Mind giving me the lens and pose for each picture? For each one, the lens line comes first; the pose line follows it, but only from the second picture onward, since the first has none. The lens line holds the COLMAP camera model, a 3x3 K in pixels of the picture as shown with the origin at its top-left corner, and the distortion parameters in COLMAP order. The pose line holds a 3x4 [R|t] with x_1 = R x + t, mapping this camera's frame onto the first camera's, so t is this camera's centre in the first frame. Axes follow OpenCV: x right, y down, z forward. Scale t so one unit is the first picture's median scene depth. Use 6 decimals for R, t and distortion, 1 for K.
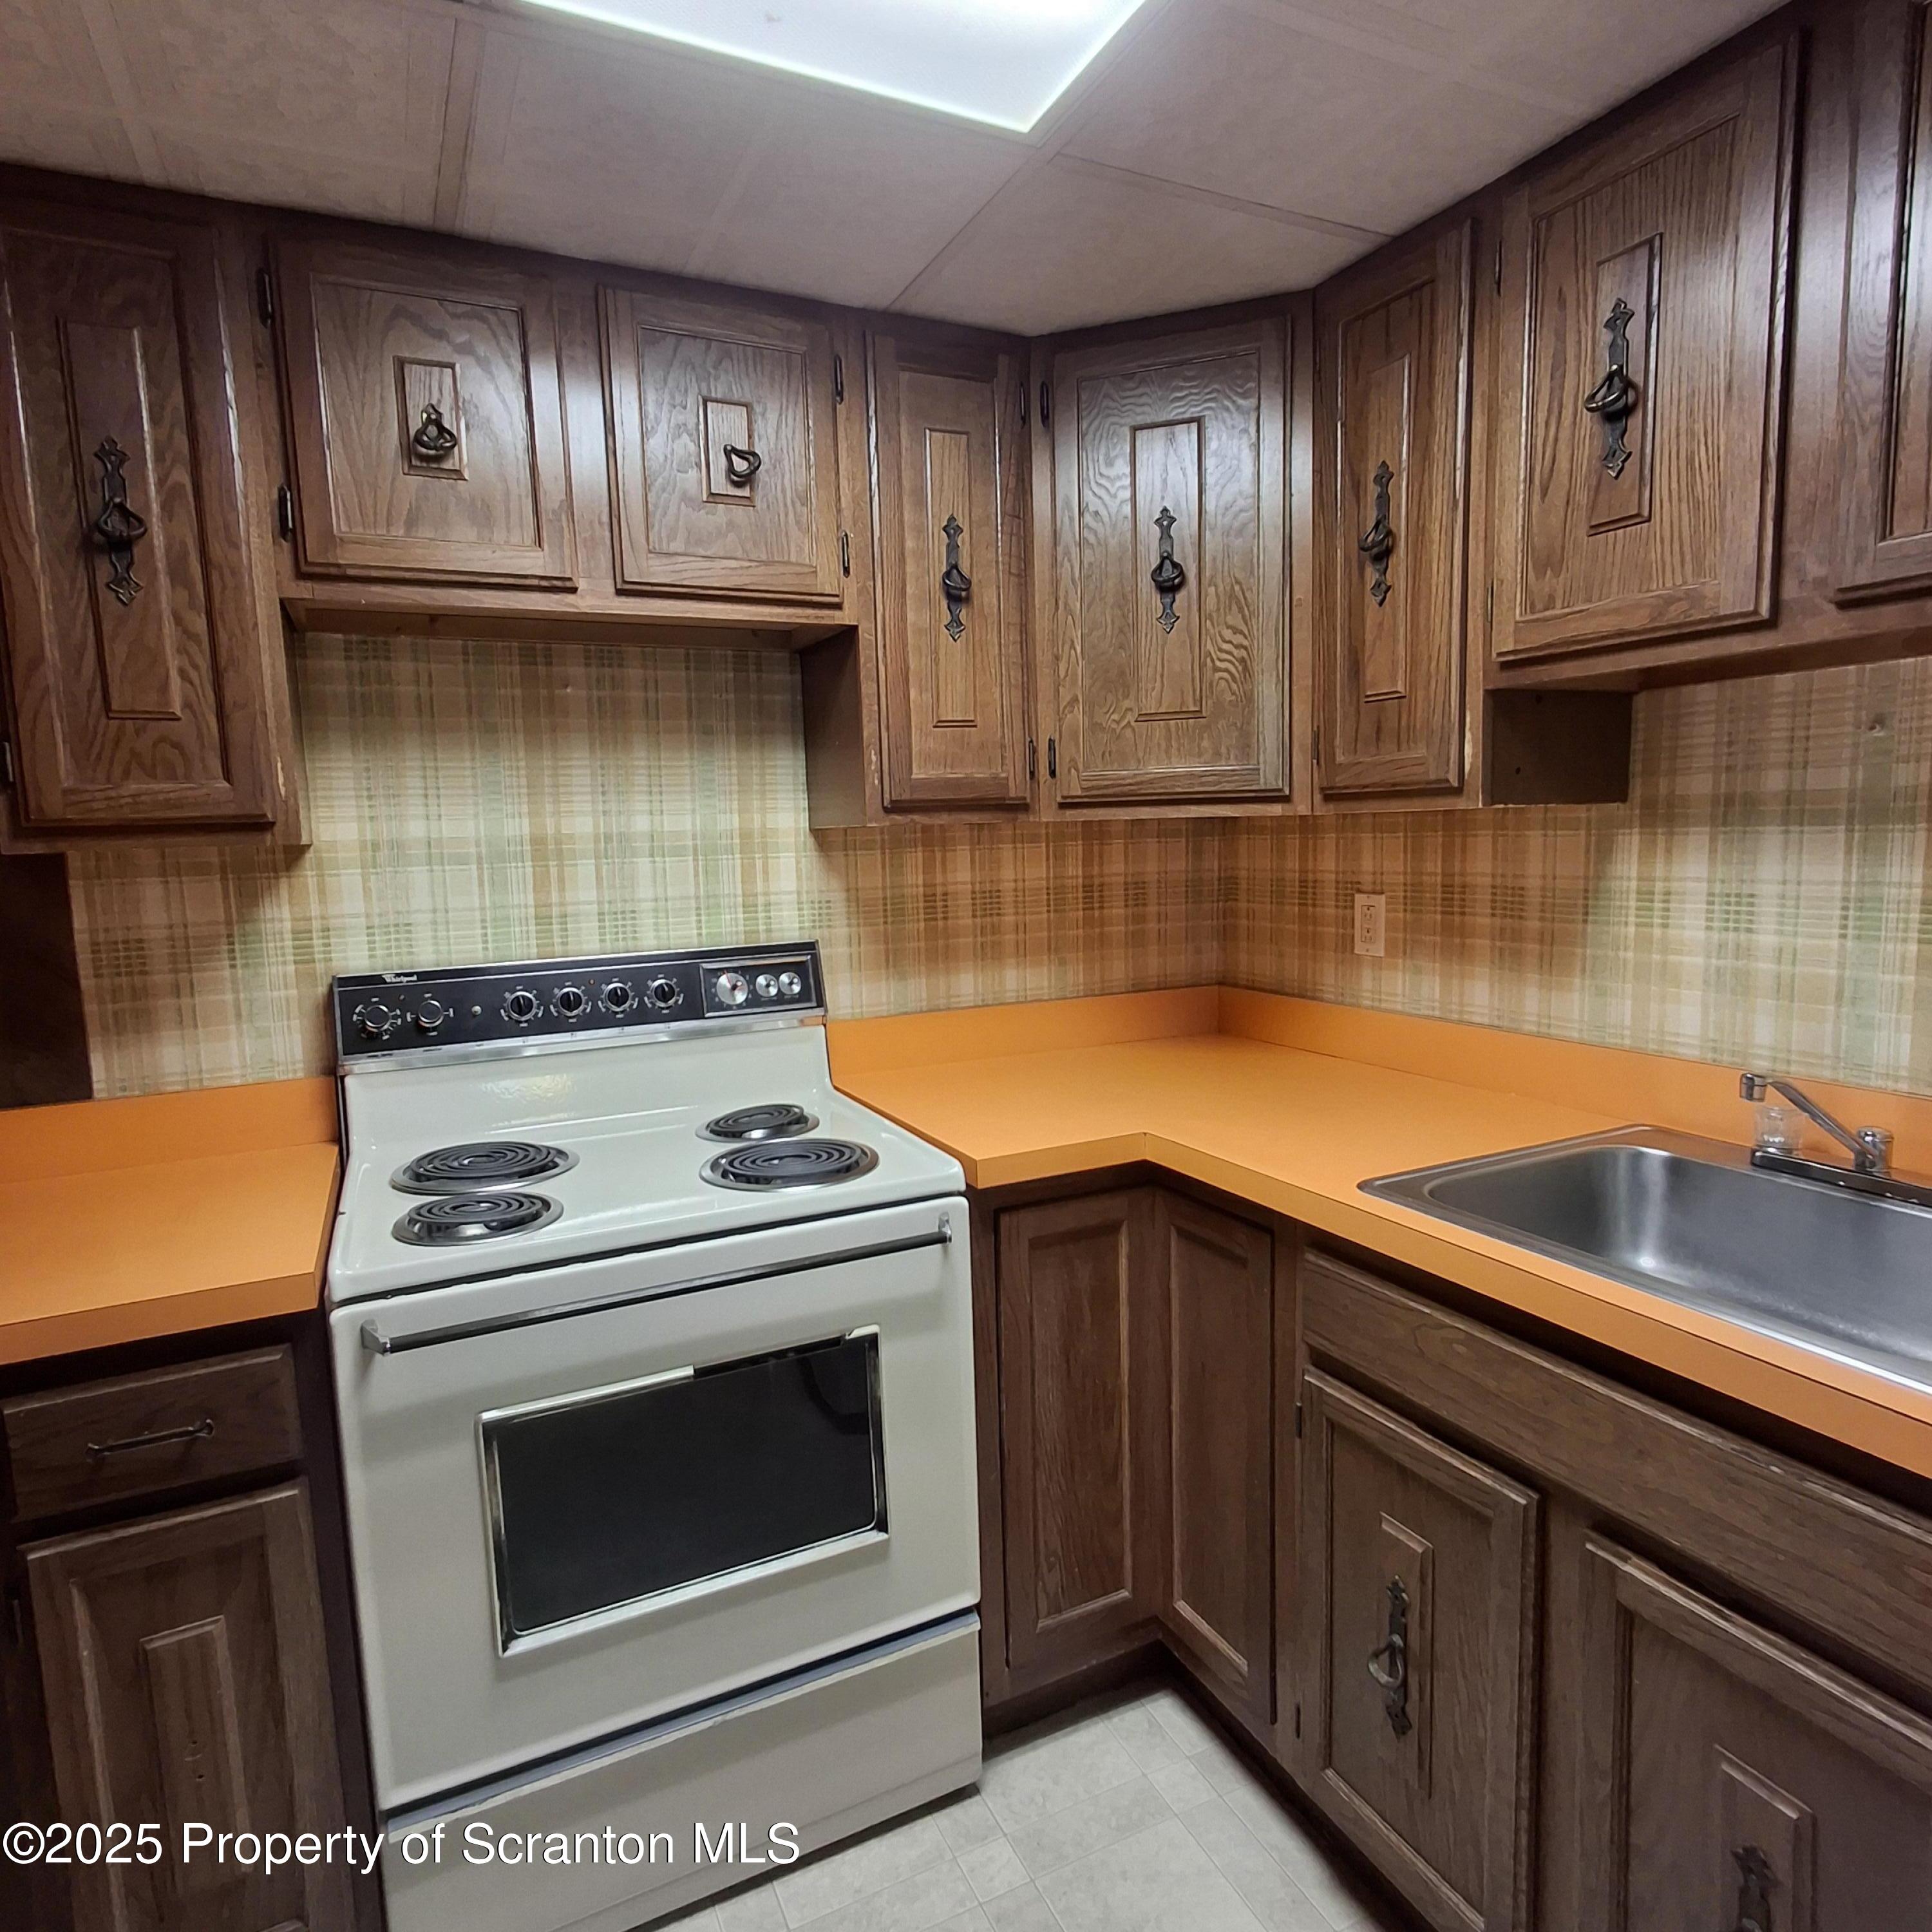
lens RADIAL K [[1162.9, 0, 960.9], [0, 1162.9, 961.1], [0, 0, 1]] dist [-0.006524, 0.007435]
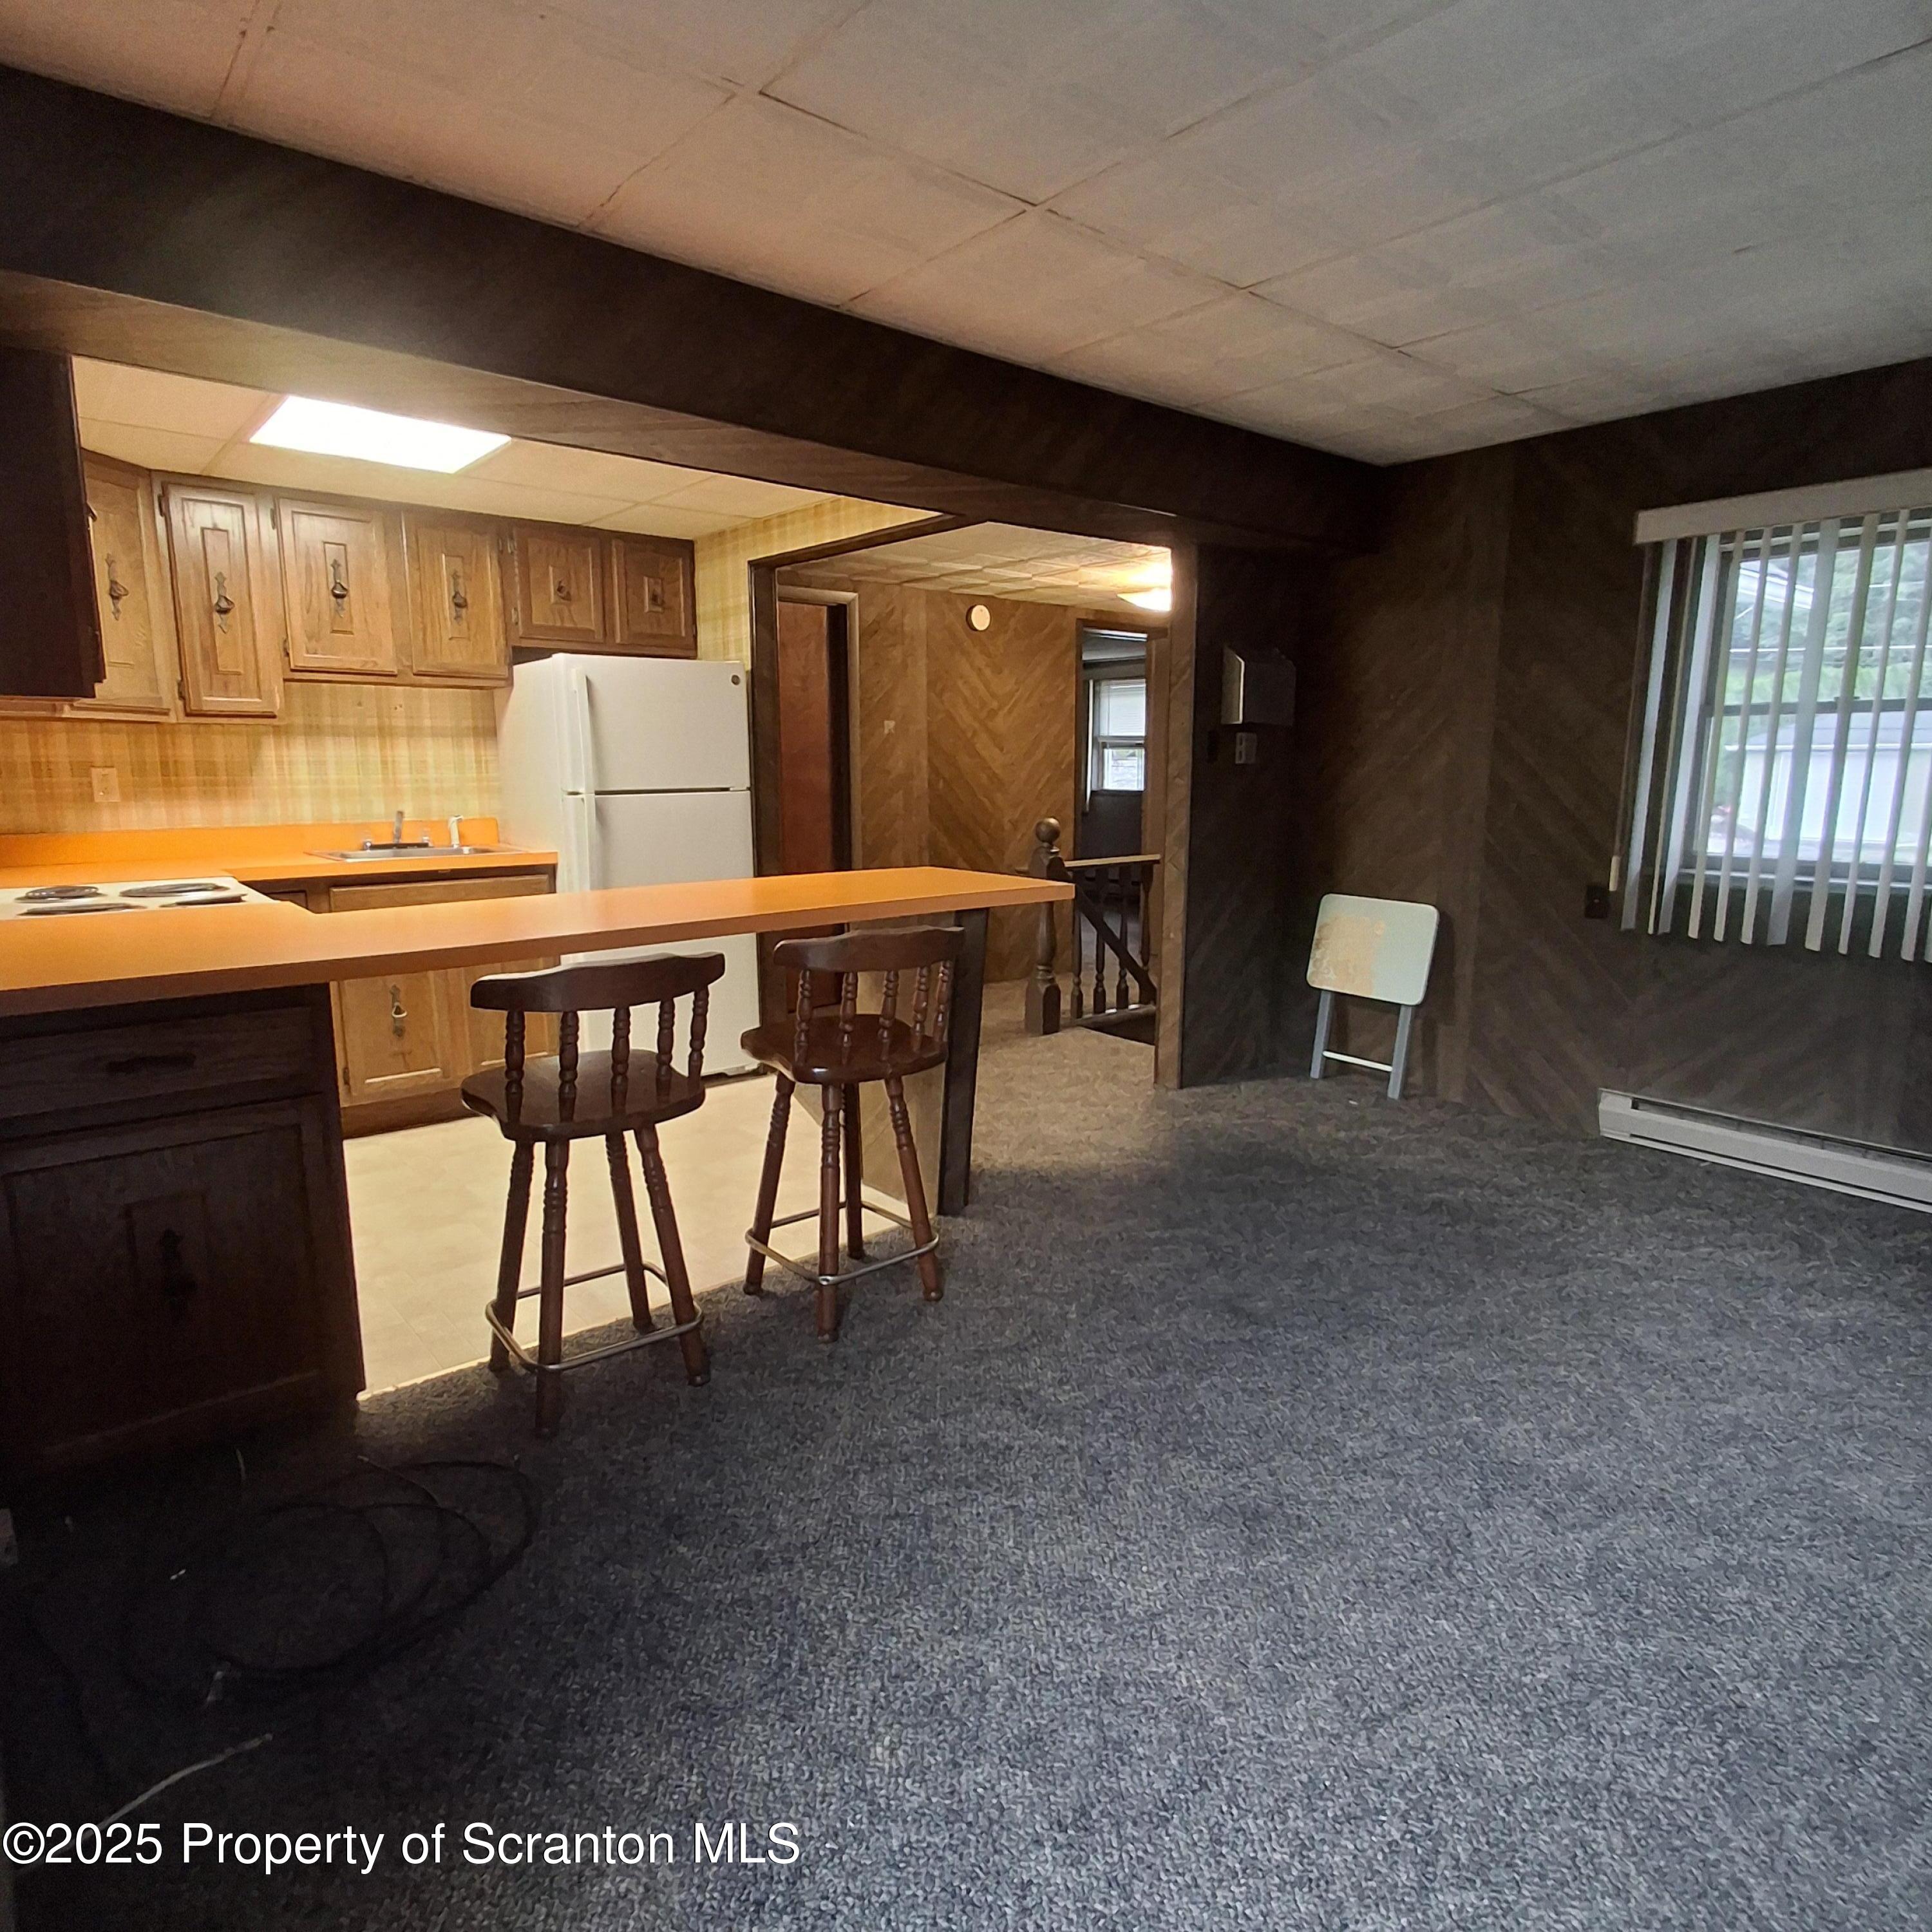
lens RADIAL K [[1162.9, 0, 961.3], [0, 1162.9, 965.8], [0, 0, 1]] dist [-0.006524, 0.007435]
pose [[-0.251909, -0.137779, 0.957893, -2.097945], [0.116635, 0.978276, 0.171384, 0.107002], [-0.960697, 0.154897, -0.230367, 0.203680]]
